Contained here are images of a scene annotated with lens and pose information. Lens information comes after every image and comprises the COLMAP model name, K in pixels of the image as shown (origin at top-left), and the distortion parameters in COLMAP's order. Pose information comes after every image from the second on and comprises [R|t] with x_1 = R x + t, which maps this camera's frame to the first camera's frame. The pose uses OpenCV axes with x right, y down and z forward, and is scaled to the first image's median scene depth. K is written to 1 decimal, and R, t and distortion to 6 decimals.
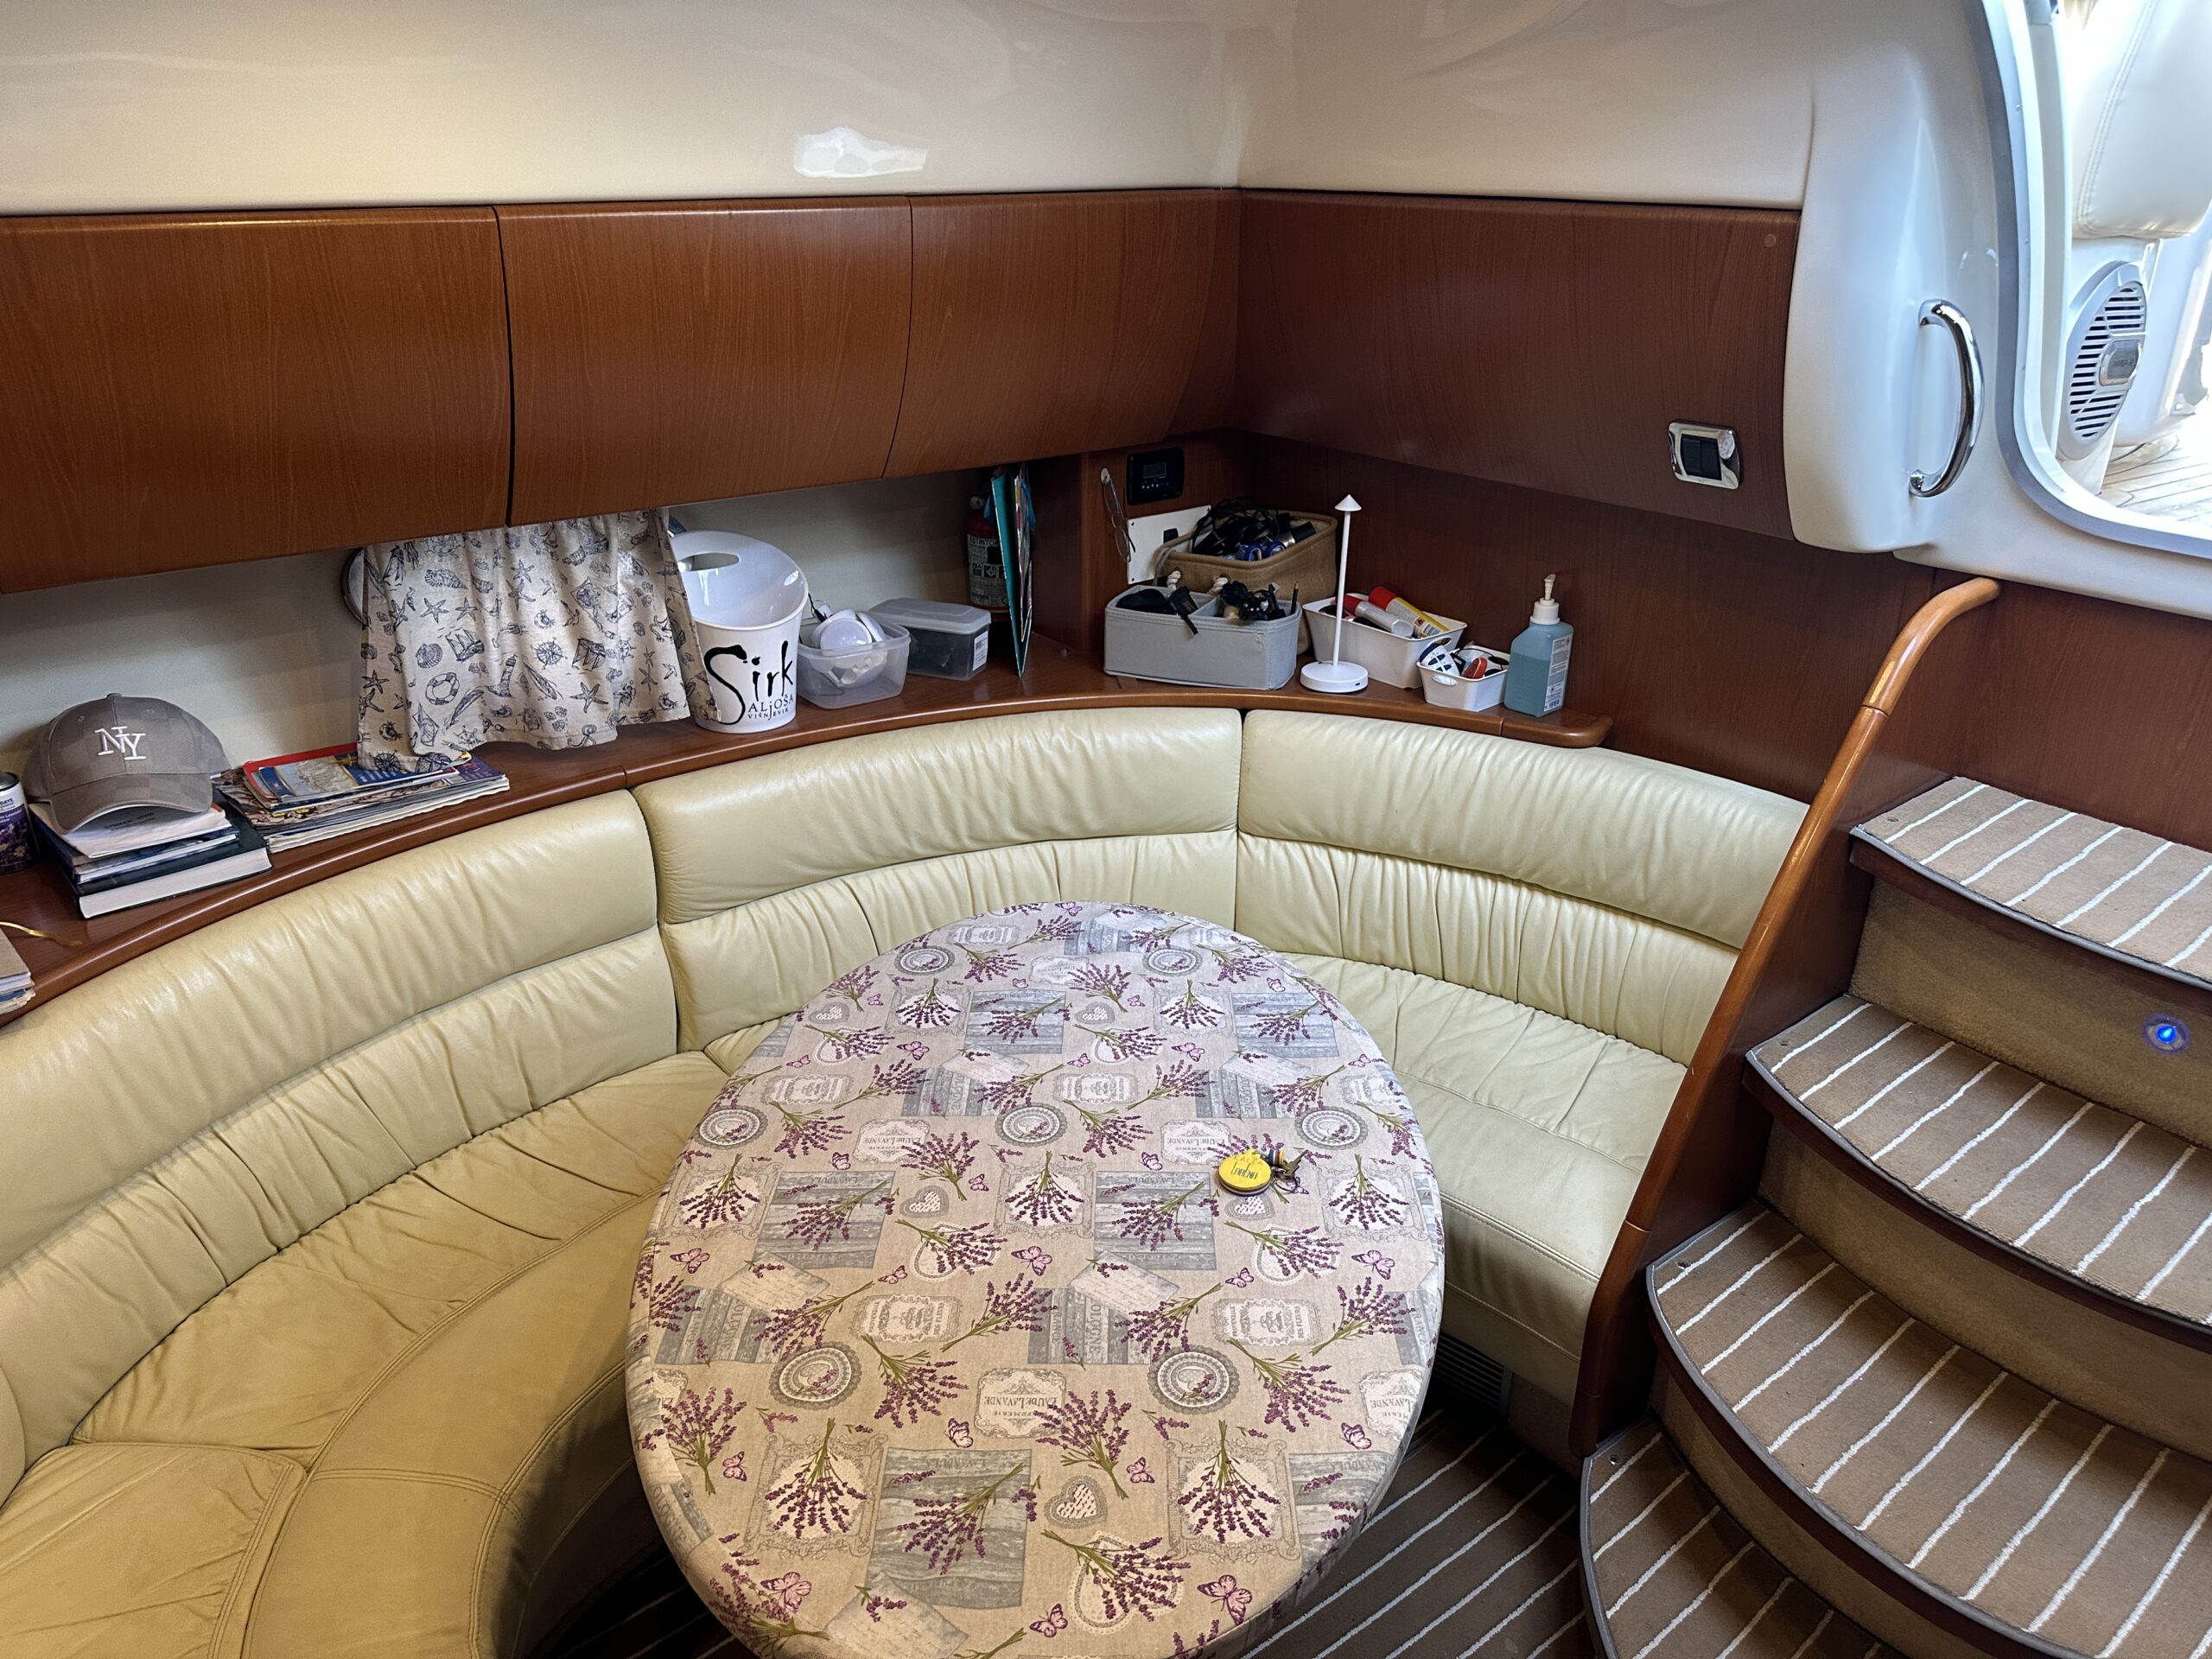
lens RADIAL K [[1558.2, 0, 1092.4], [0, 1558.2, 825.5], [0, 0, 1]] dist [0.170247, -0.312651]
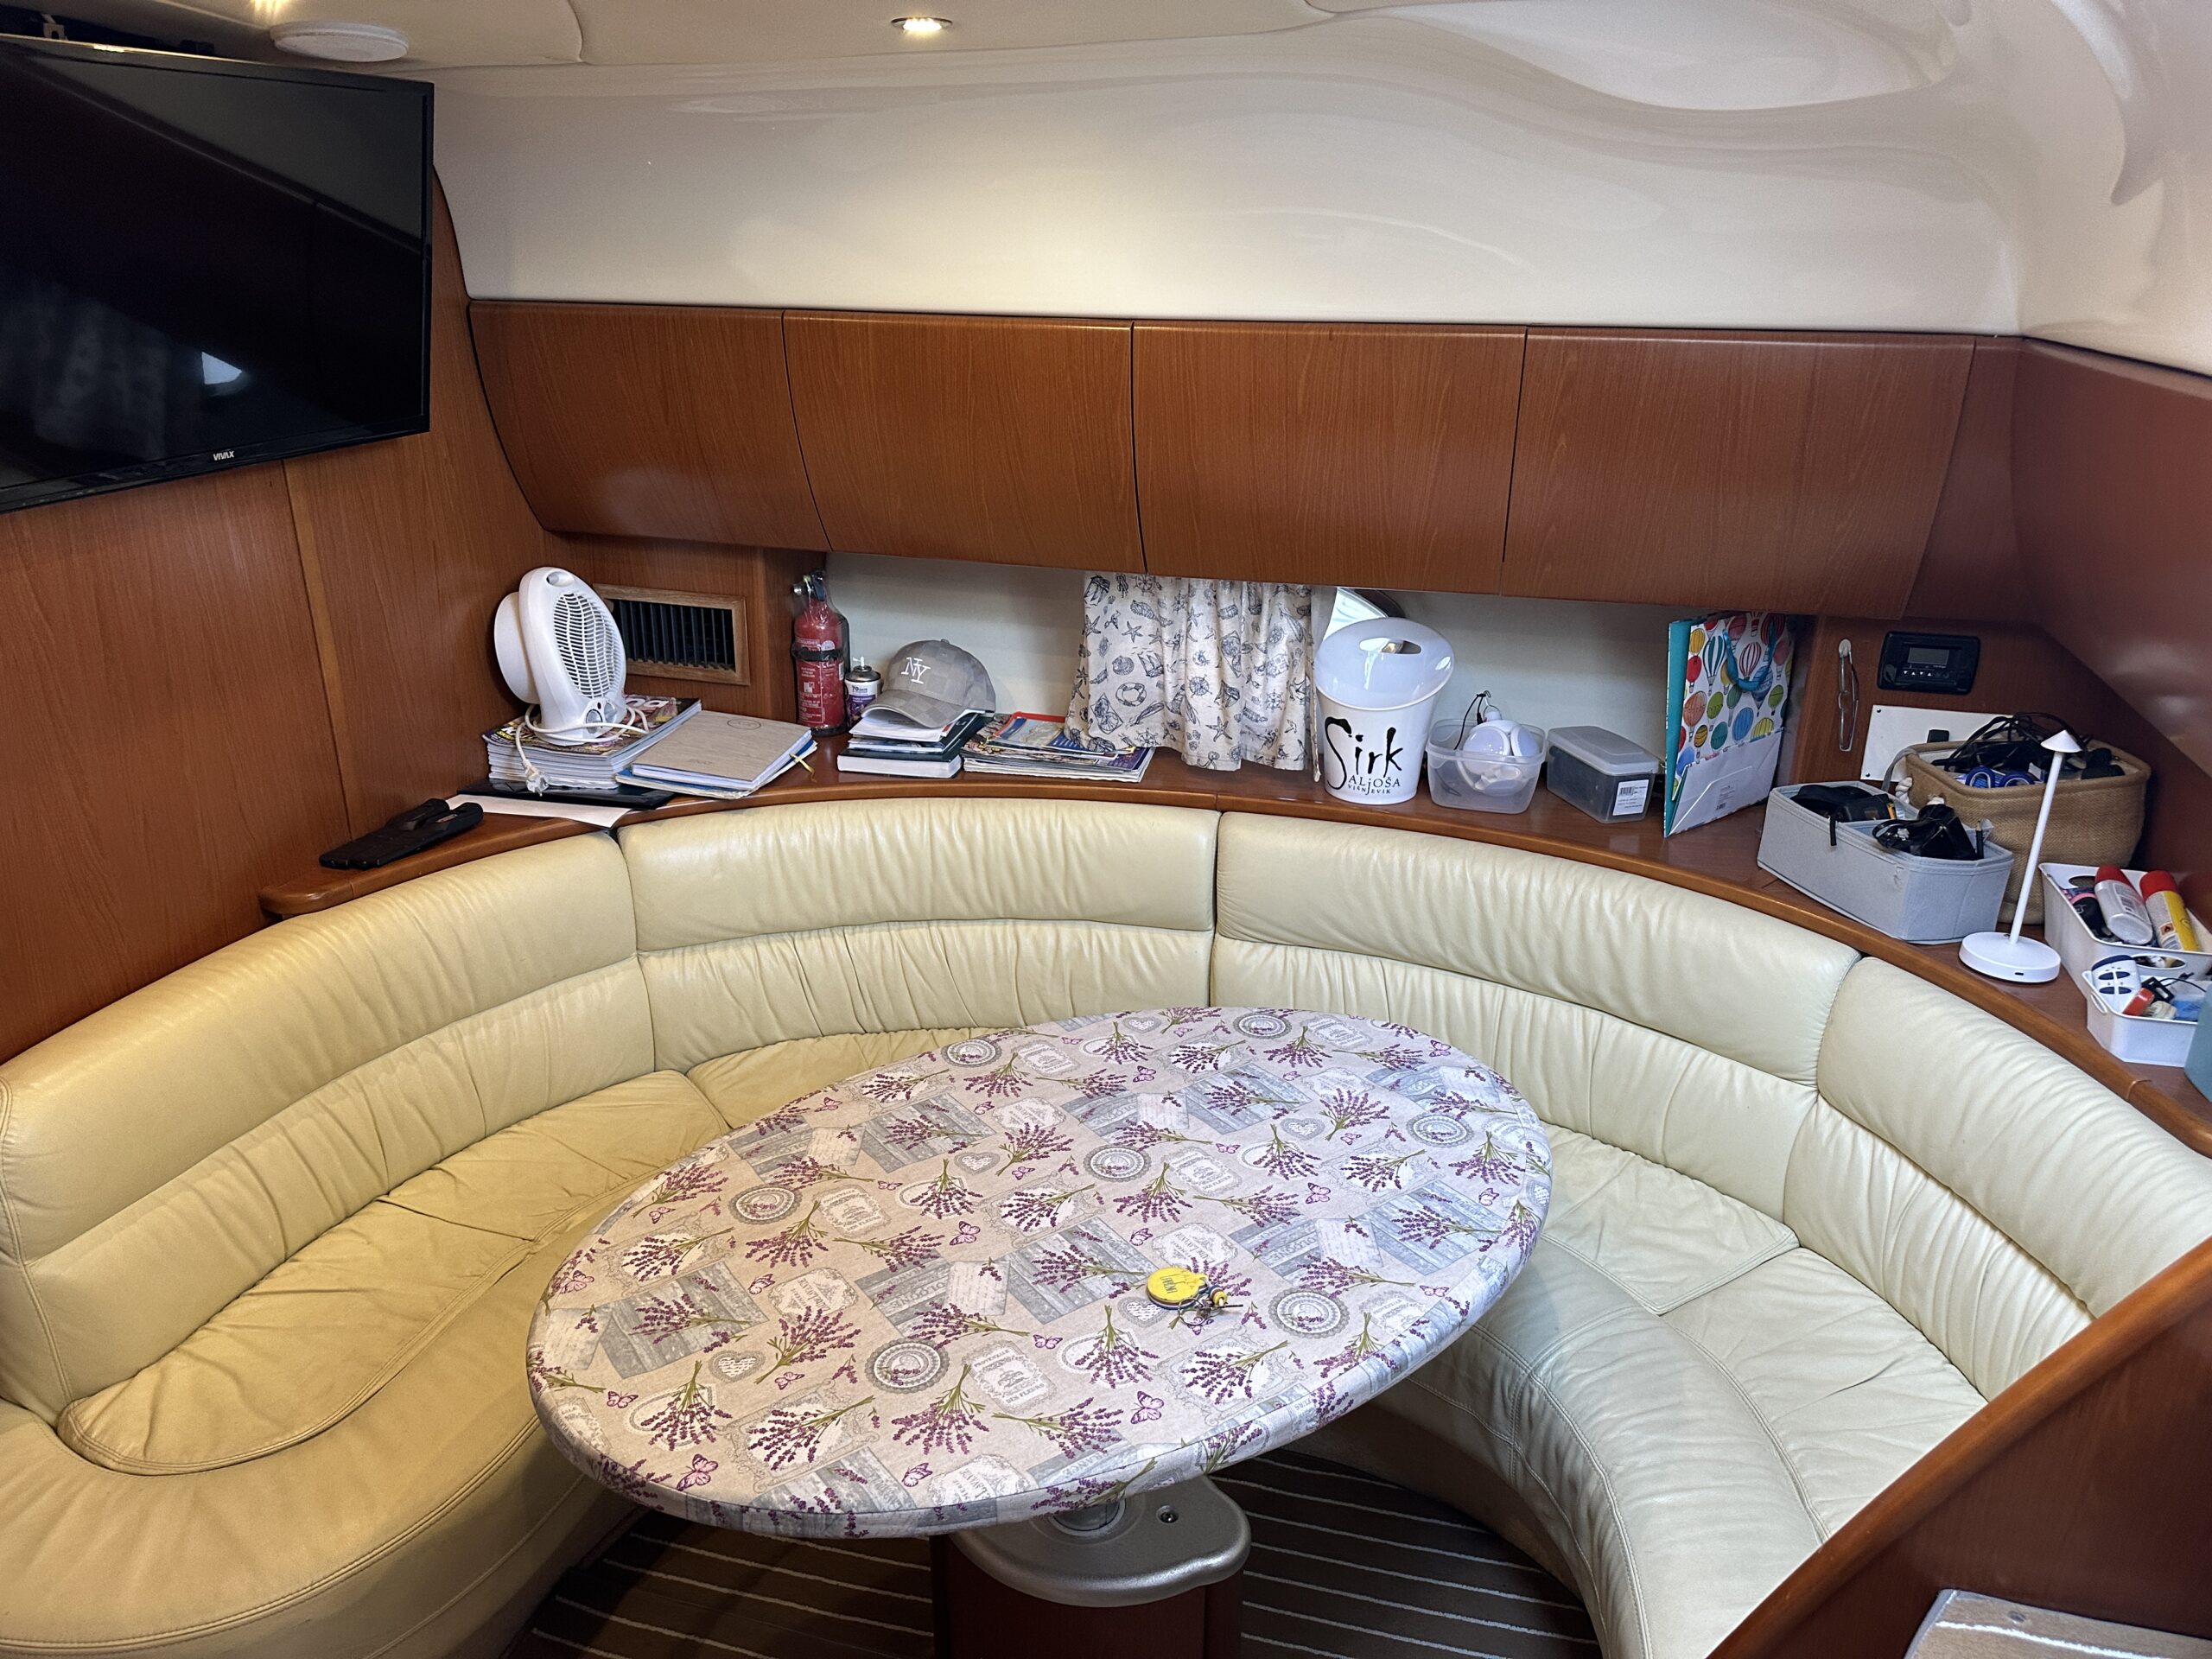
lens RADIAL K [[1558.2, 0, 1092.4], [0, 1558.2, 825.5], [0, 0, 1]] dist [0.170247, -0.312651]
pose [[0.581977, 0.285722, -0.761358, 0.553810], [-0.329916, 0.938690, 0.100086, -0.101585], [0.743276, 0.192937, 0.640560, 0.194340]]
